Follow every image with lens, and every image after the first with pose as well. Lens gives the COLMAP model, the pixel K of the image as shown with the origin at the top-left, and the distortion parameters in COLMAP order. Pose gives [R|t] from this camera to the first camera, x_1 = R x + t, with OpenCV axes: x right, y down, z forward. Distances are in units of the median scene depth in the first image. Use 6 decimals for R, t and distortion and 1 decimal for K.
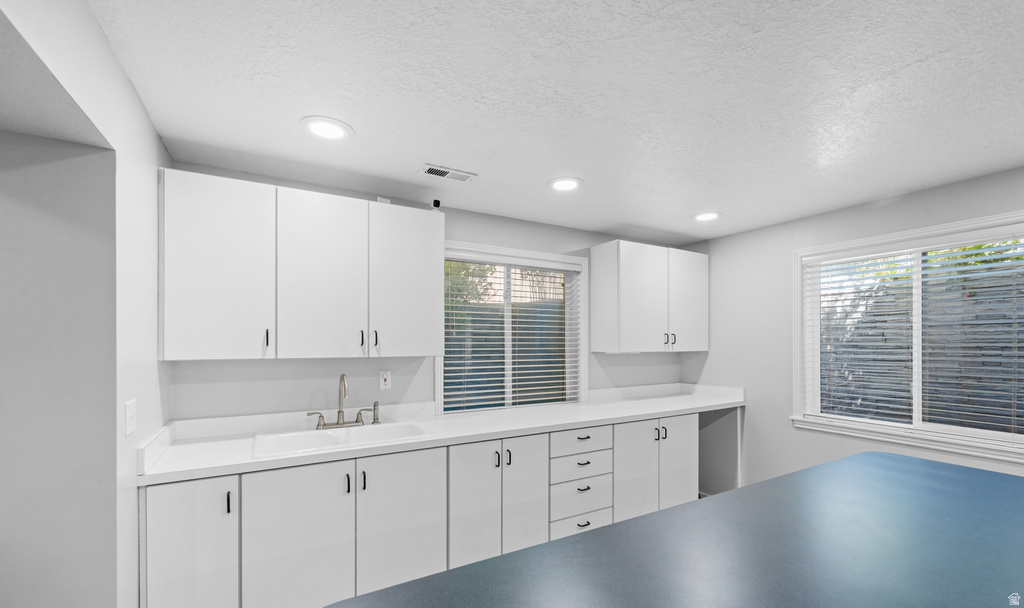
lens RADIAL K [[431.6, 0, 517.4], [0, 431.6, 342.0], [0, 0, 1]] dist [-0.006842, 0.000232]
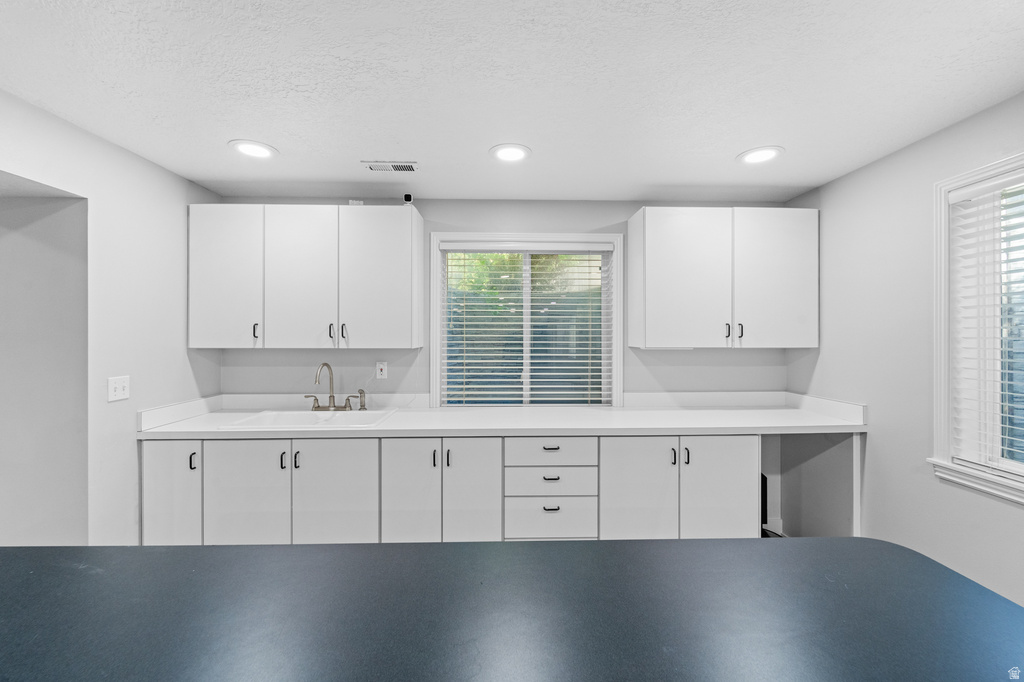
lens RADIAL K [[430.1, 0, 518.4], [0, 430.1, 333.9], [0, 0, 1]] dist [0.000975, -0.002848]
pose [[0.874614, 0.000553, -0.484819, 0.473396], [-0.000638, 1.000000, -0.000010, -0.001649], [0.484819, 0.000318, 0.874615, 0.216624]]
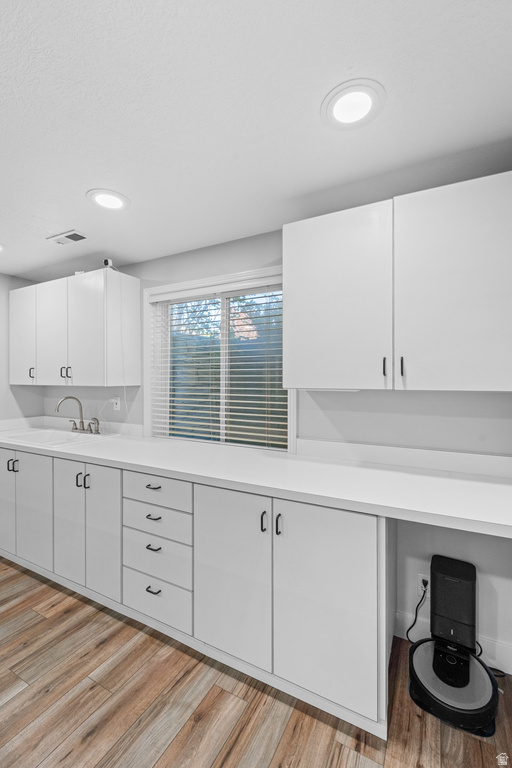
lens RADIAL K [[344.8, 0, 252.1], [0, 344.8, 380.7], [0, 0, 1]] dist [-0.001022, 0.000413]
pose [[0.496365, 0.005052, -0.868099, 0.779839], [0.001161, 0.999978, 0.006483, 0.009438], [0.868113, -0.004226, 0.496348, 0.779632]]
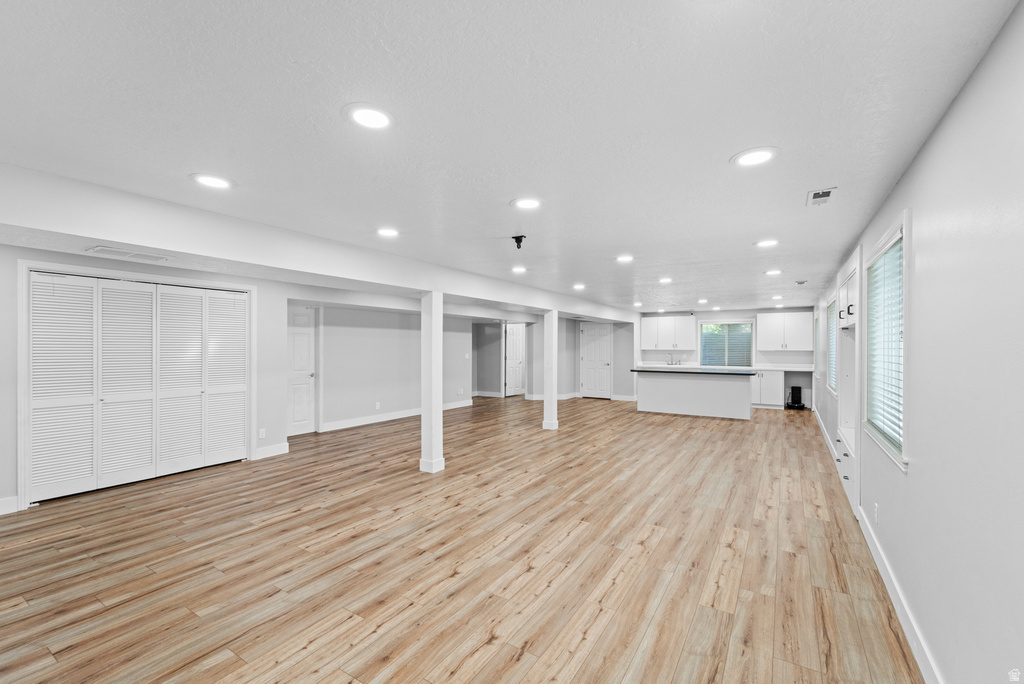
lens RADIAL K [[430.1, 0, 506.7], [0, 430.1, 346.7], [0, 0, 1]] dist [0.000975, -0.002848]
pose [[0.444686, 0.001130, -0.895686, 2.498759], [-0.004592, 0.999989, -0.001019, 0.012687], [0.895675, 0.004566, 0.444686, -2.251447]]
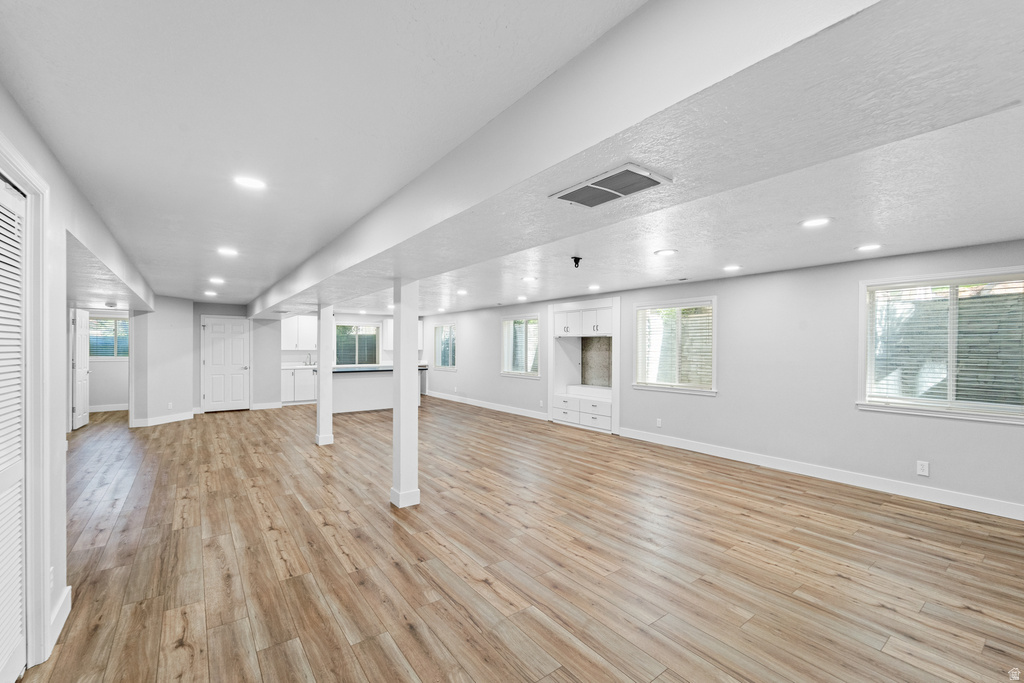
lens RADIAL K [[430.1, 0, 510.8], [0, 430.1, 345.7], [0, 0, 1]] dist [0.000975, -0.002848]
pose [[0.995161, 0.000984, 0.098254, 1.051645], [-0.000502, 0.999988, -0.004924, 0.009518], [-0.098257, 0.004850, 0.995149, -3.136918]]
